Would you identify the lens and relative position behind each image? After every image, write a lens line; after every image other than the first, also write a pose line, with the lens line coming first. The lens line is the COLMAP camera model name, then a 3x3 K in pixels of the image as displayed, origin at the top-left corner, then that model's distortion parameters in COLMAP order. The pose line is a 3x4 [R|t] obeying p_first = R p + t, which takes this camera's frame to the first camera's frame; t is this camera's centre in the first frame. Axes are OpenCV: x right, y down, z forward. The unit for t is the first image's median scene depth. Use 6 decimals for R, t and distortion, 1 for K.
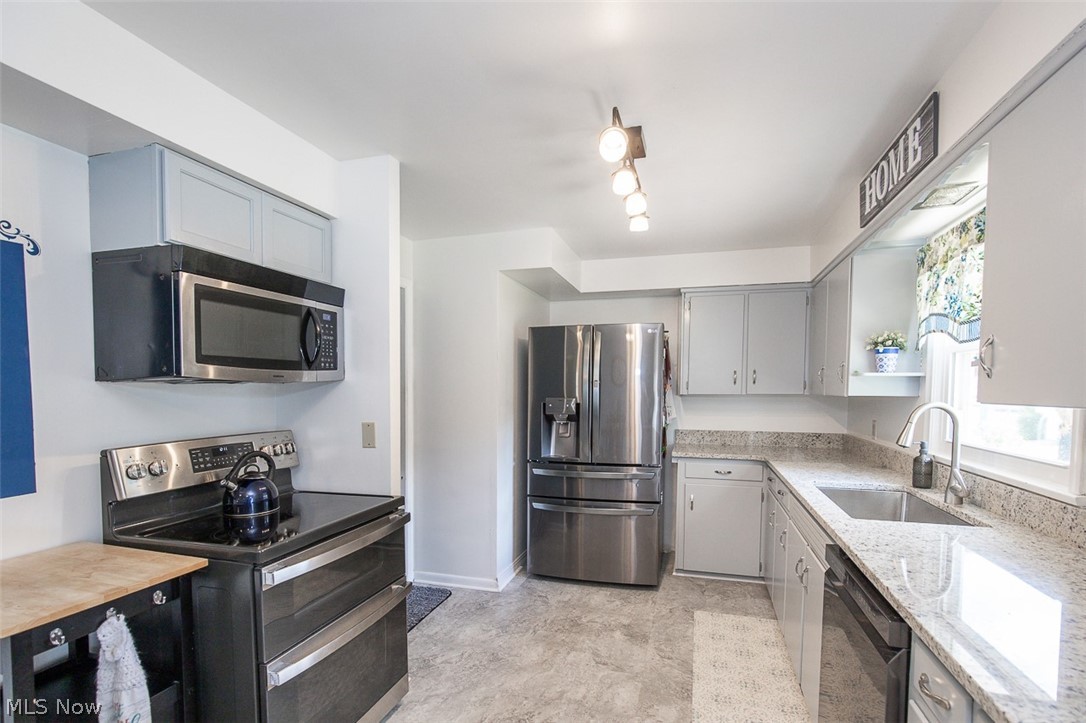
lens RADIAL K [[518.7, 0, 535.1], [0, 518.7, 415.1], [0, 0, 1]] dist [-0.014882, 0.000120]
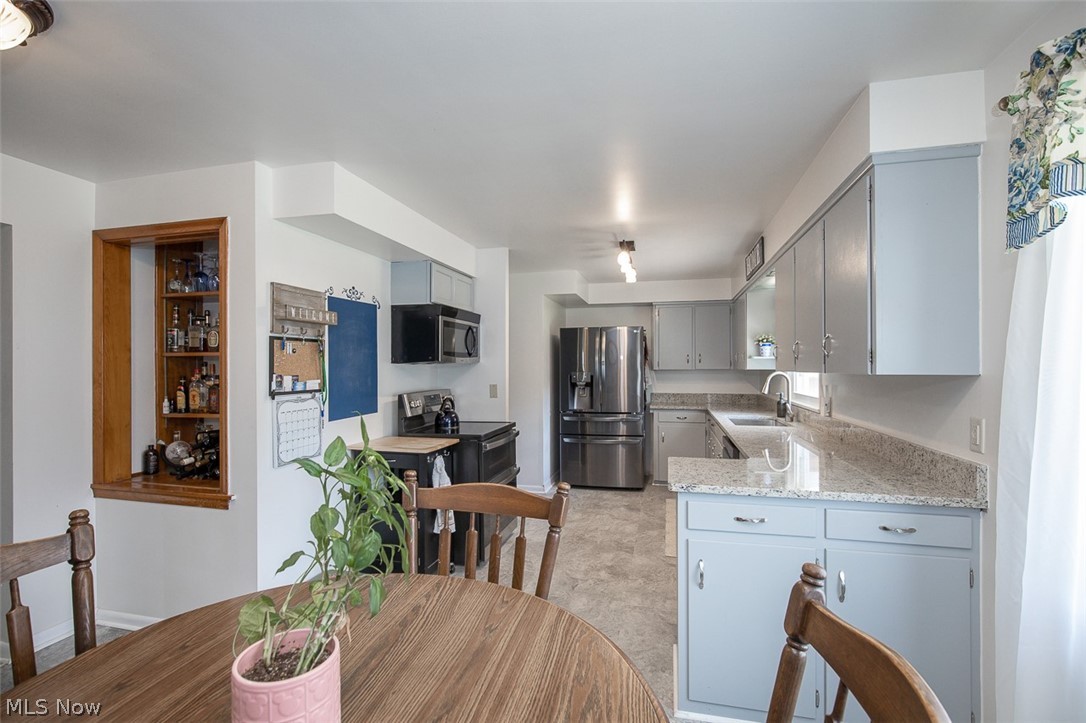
lens RADIAL K [[483.8, 0, 543.0], [0, 483.8, 361.5], [0, 0, 1]] dist [-0.017719, 0.000009]
pose [[0.998601, -0.005299, 0.052603, -0.211283], [0.008626, 0.997962, -0.063225, 0.039567], [-0.052161, 0.063590, 0.996612, -0.706597]]
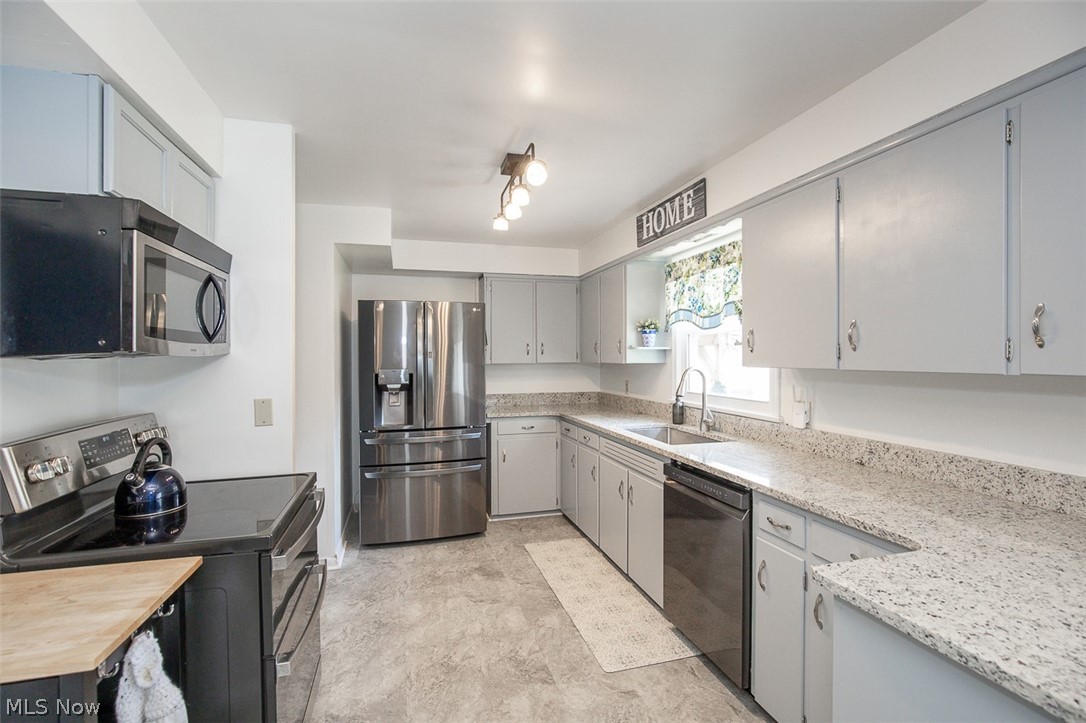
lens RADIAL K [[504.8, 0, 547.6], [0, 504.8, 358.6], [0, 0, 1]] dist [-0.012987, 0.000007]
pose [[0.842529, -0.008543, 0.538583, -0.340478], [0.035006, 0.998629, -0.038921, -0.004487], [-0.537512, 0.051646, 0.841673, -0.040522]]
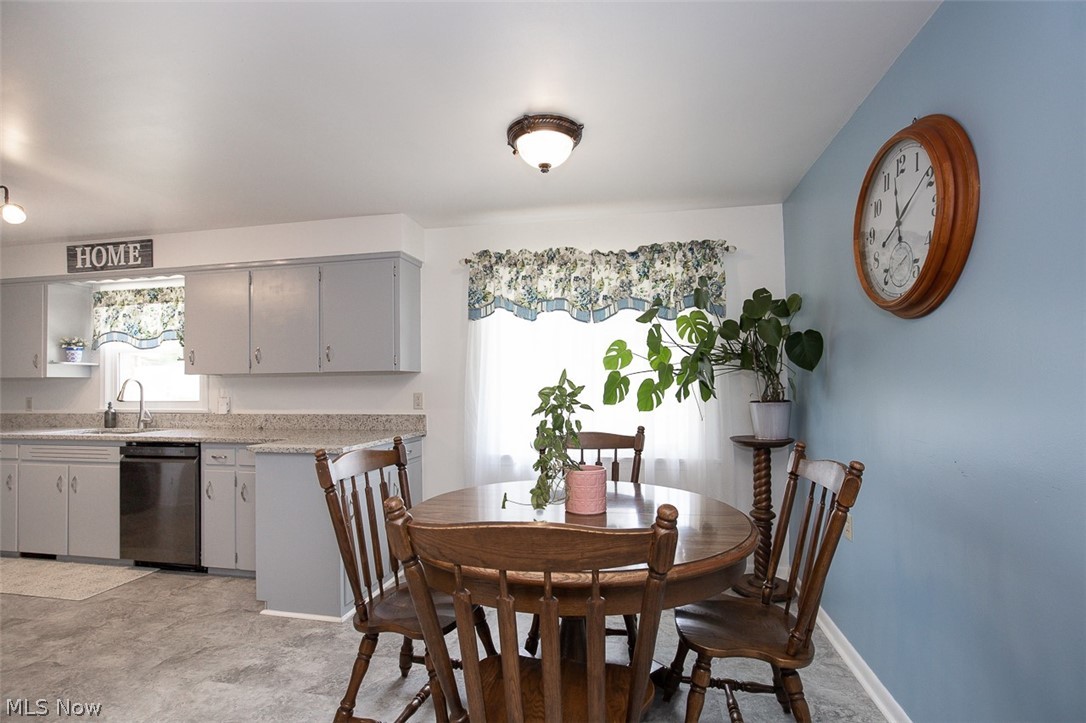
lens RADIAL K [[494.8, 0, 528.2], [0, 494.8, 378.9], [0, 0, 1]] dist [-0.025833, 0.009897]
pose [[-0.070685, 0.007995, 0.997467, -0.980443], [0.061158, 0.998121, -0.003667, 0.063760], [-0.995622, 0.060744, -0.071041, -0.310749]]
